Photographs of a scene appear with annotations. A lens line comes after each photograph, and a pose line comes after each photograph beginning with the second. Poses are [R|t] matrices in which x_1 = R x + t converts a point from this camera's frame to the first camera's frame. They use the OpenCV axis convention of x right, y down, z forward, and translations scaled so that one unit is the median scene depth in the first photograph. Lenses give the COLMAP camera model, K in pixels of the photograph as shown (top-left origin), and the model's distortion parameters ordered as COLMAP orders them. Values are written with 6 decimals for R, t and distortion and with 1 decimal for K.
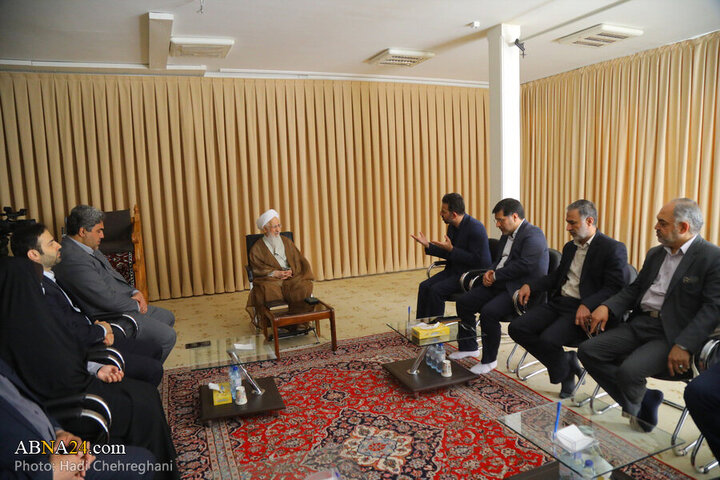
lens RADIAL K [[495.9, 0, 356.7], [0, 495.9, 252.6], [0, 0, 1]] dist [-0.109129, 0.054322]
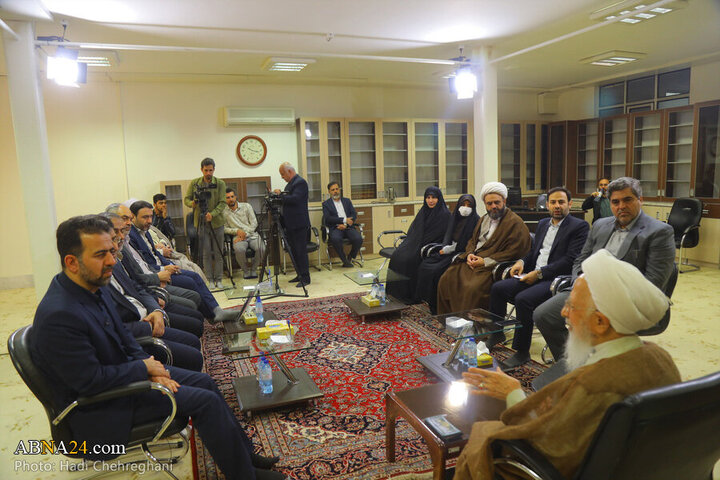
lens RADIAL K [[505.6, 0, 357.4], [0, 505.6, 236.2], [0, 0, 1]] dist [-0.038403, 0.003103]
pose [[-0.996794, 0.077362, 0.020419, -0.044837], [0.080000, 0.959433, 0.270348, -0.261205], [0.001324, 0.271114, -0.962546, 1.761912]]
